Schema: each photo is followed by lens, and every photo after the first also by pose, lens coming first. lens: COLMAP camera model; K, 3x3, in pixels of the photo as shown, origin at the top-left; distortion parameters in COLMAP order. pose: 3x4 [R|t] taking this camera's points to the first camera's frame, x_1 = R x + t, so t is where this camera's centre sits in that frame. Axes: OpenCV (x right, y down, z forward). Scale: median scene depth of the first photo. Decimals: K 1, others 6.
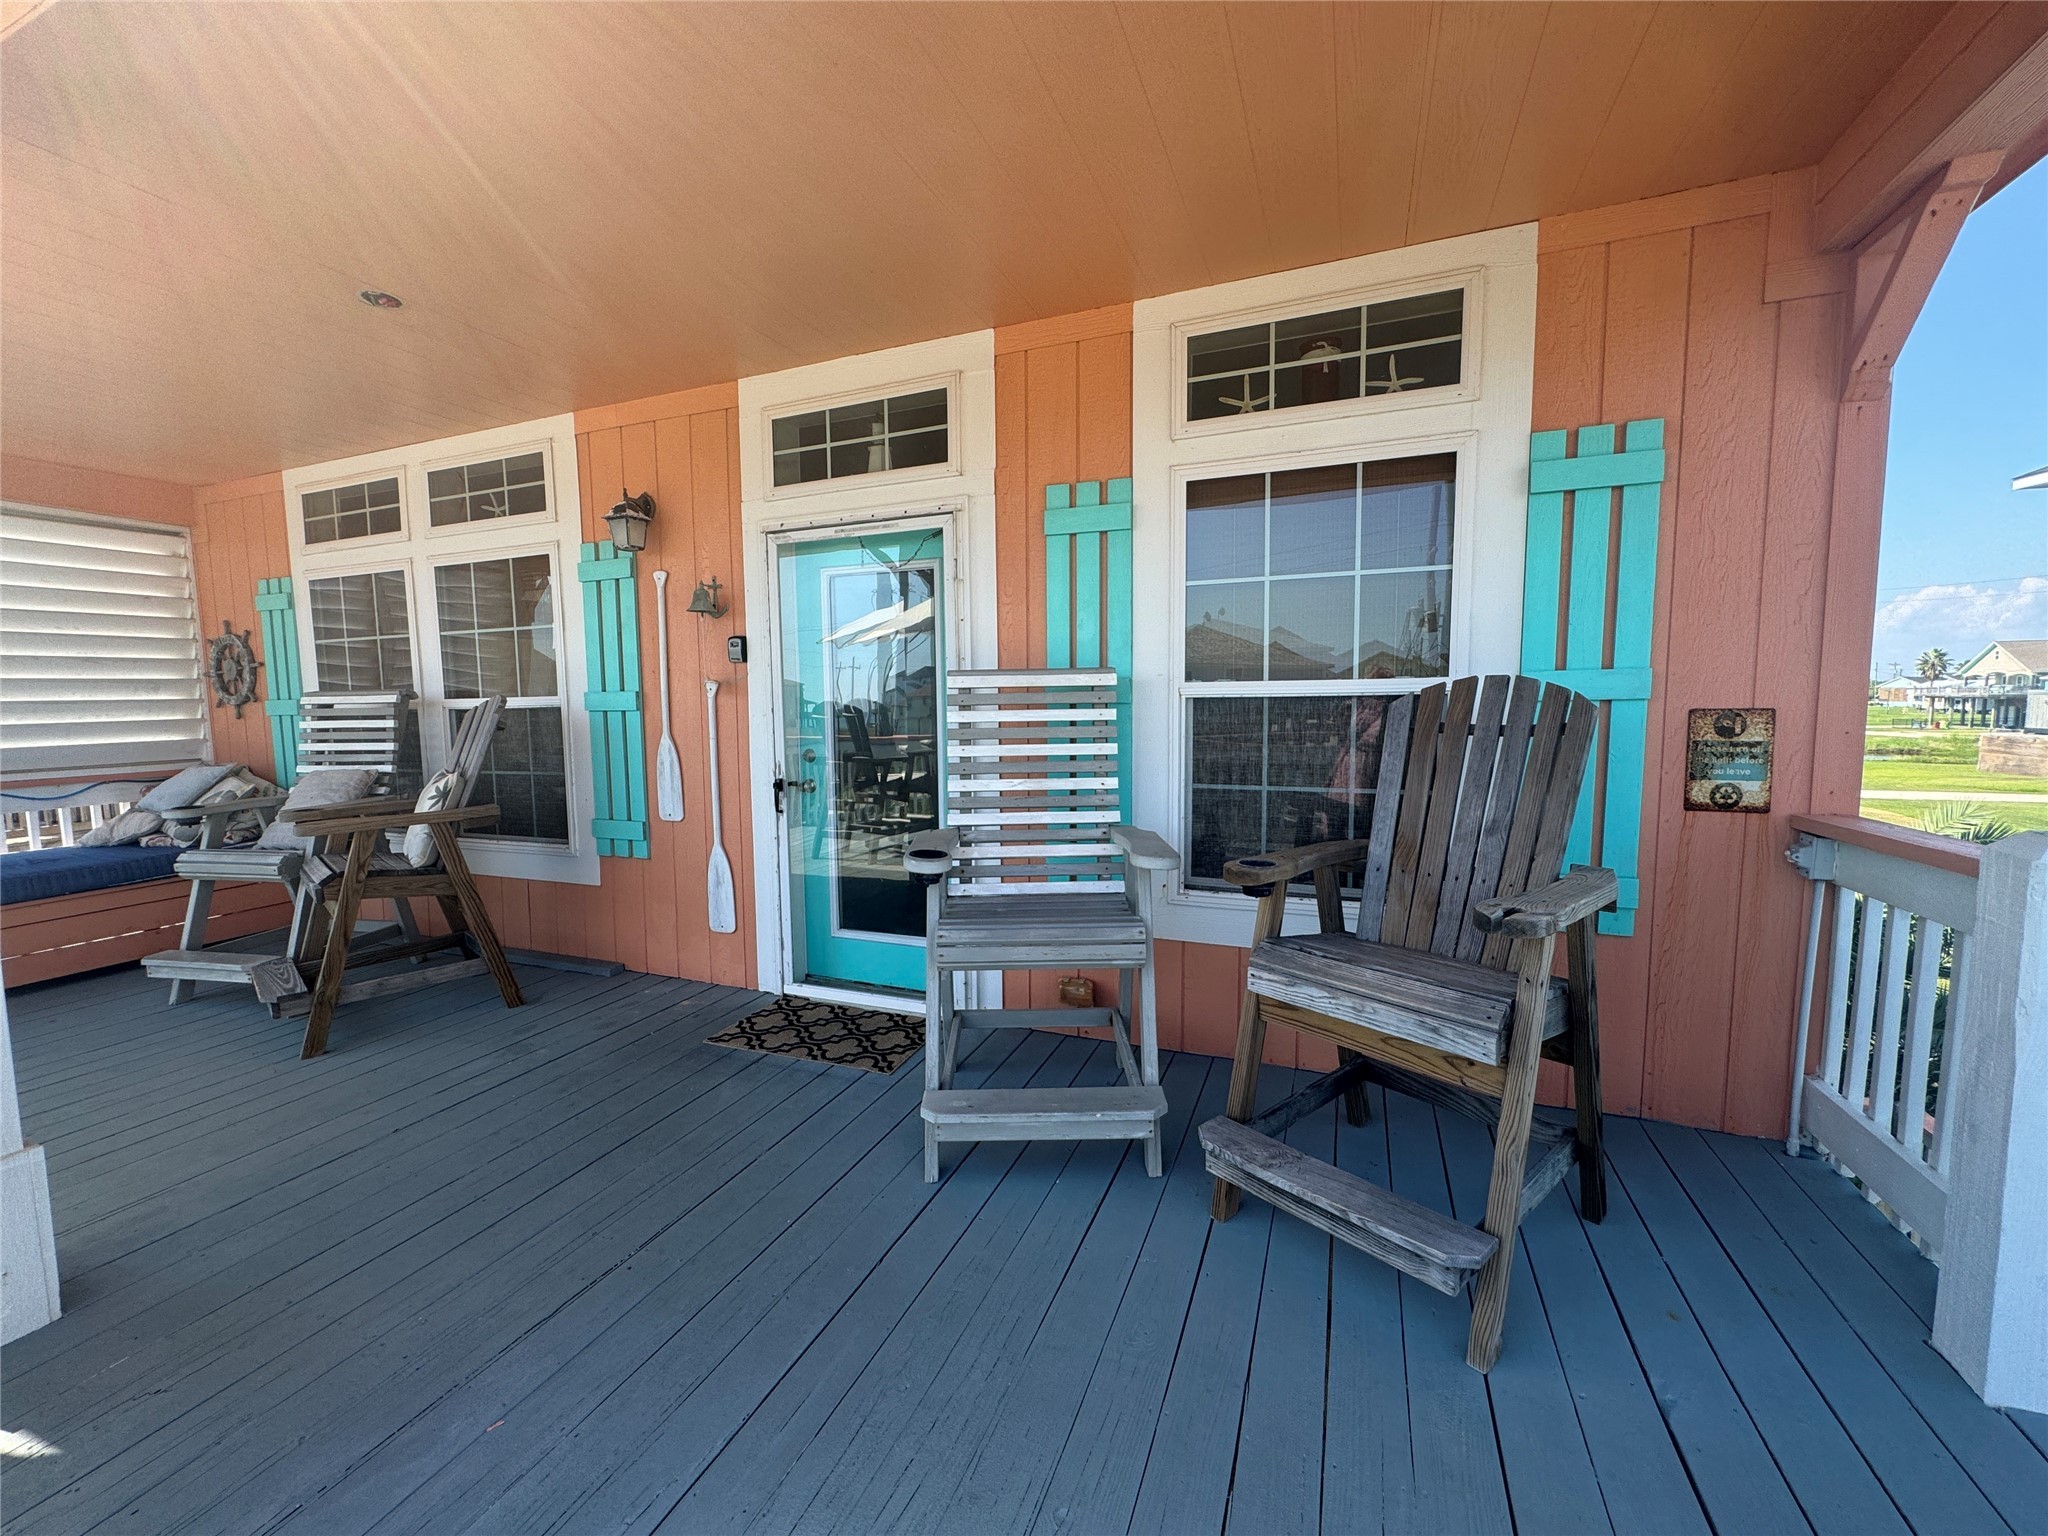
lens RADIAL K [[823.5, 0, 1022.3], [0, 823.5, 771.8], [0, 0, 1]] dist [-0.003916, 0.000499]
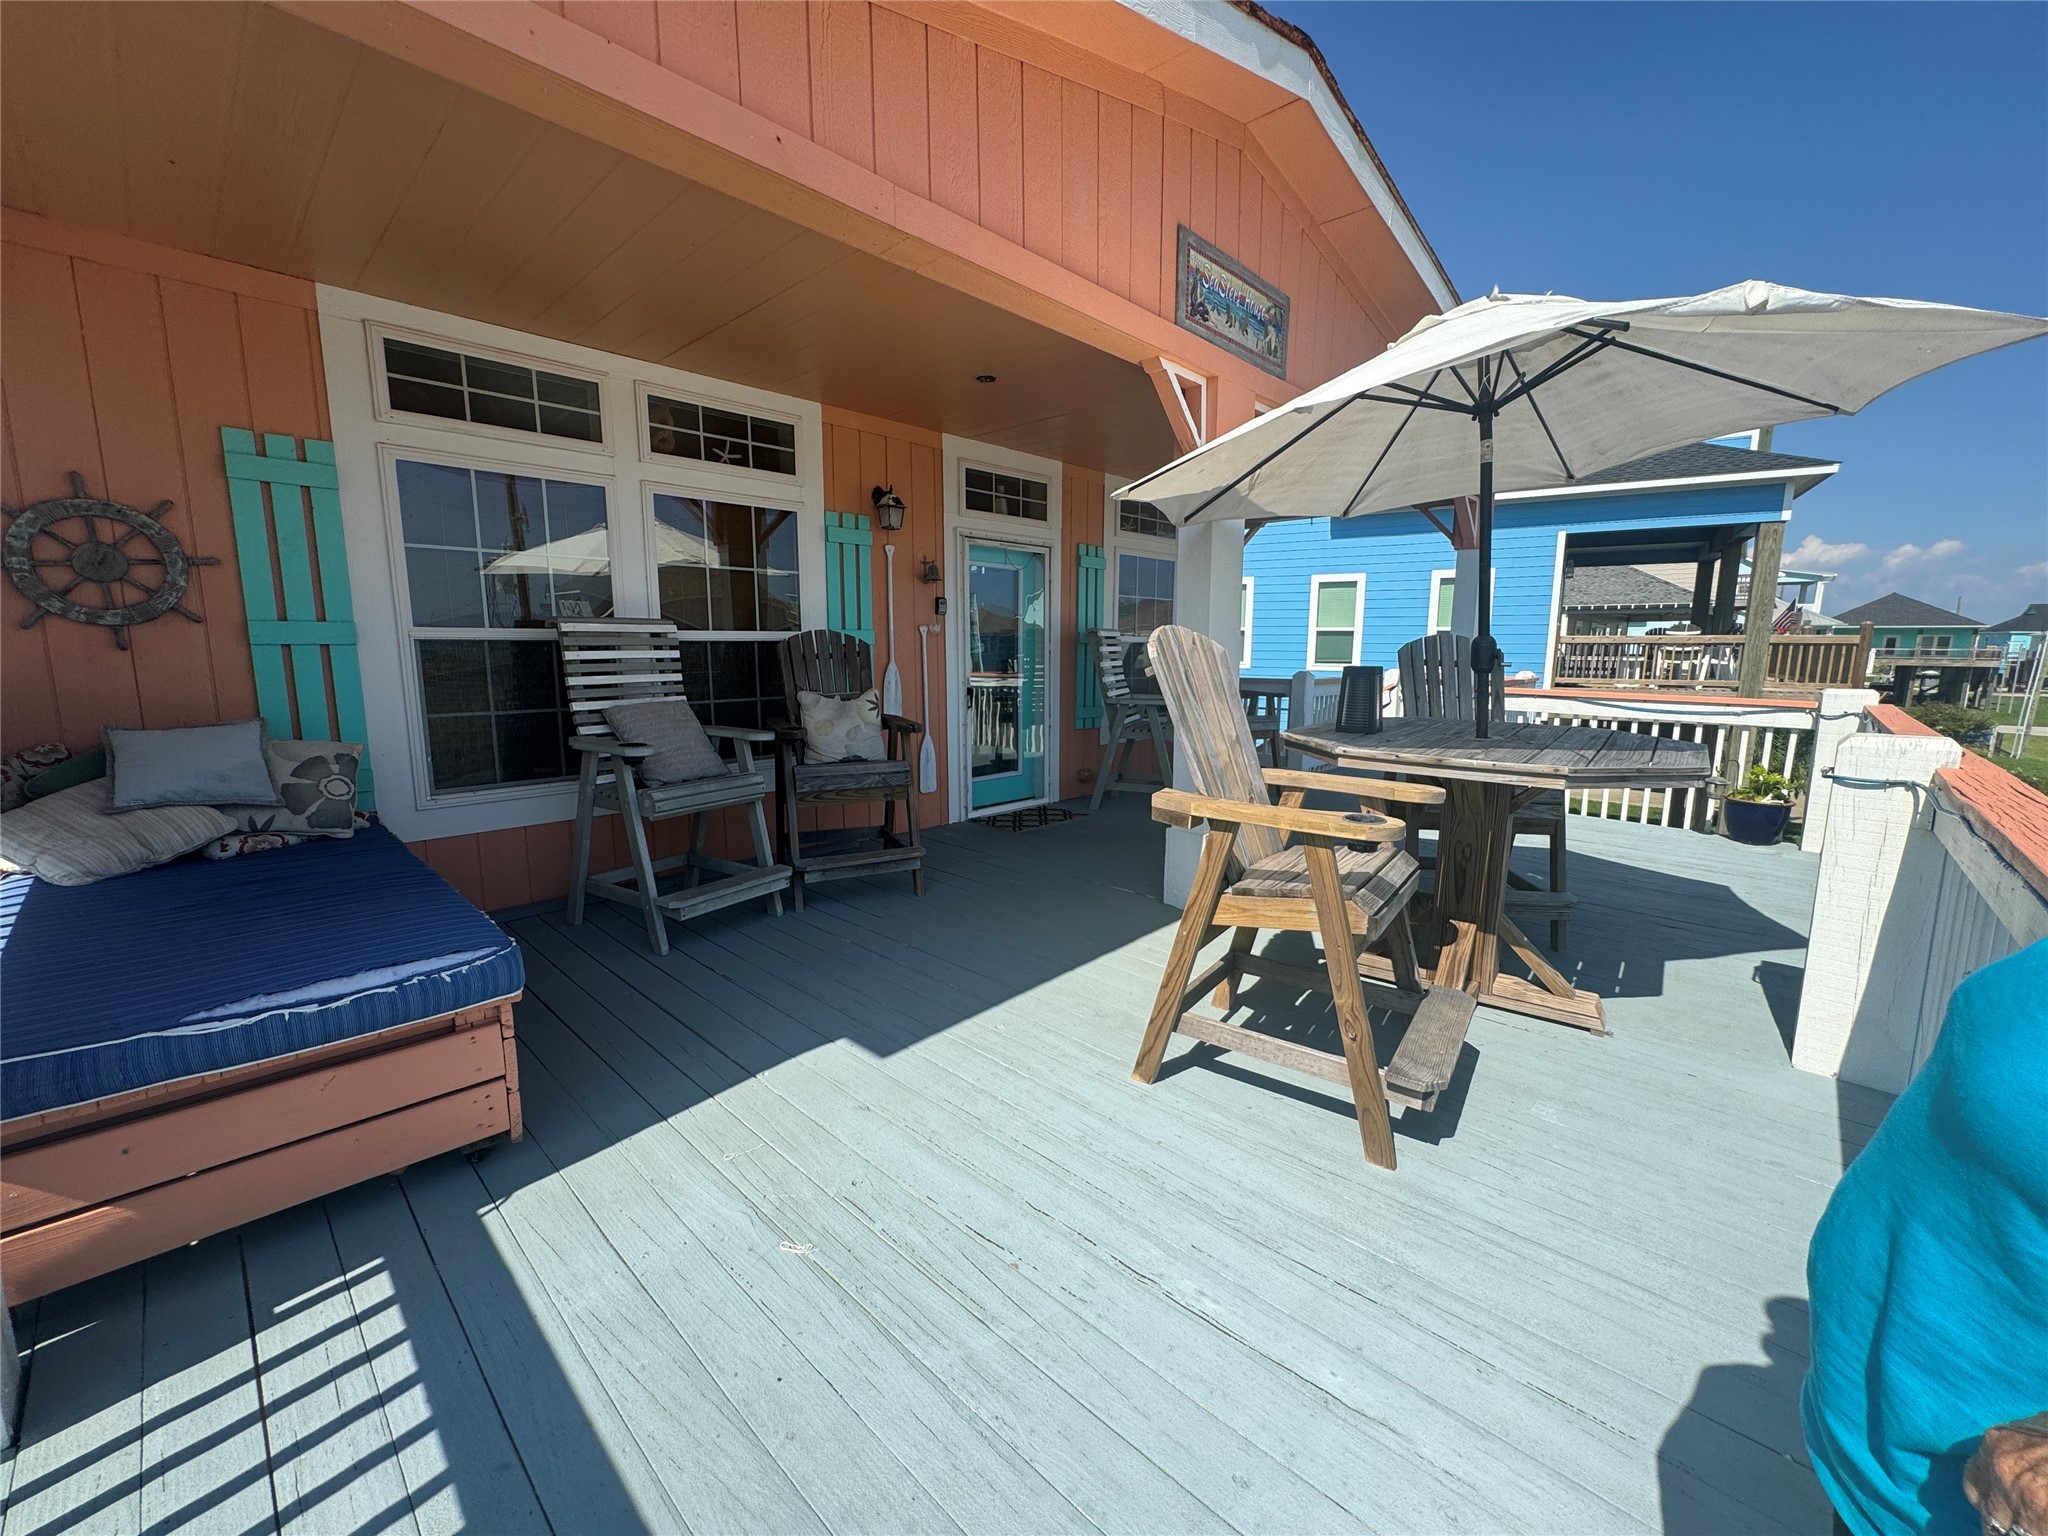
lens RADIAL K [[823.5, 0, 1024.6], [0, 823.5, 765.0], [0, 0, 1]] dist [-0.003916, 0.000499]
pose [[0.373111, -0.119369, 0.920076, -1.467251], [0.071590, 0.992436, 0.099726, 0.005143], [-0.925021, 0.028659, 0.378835, 0.227167]]
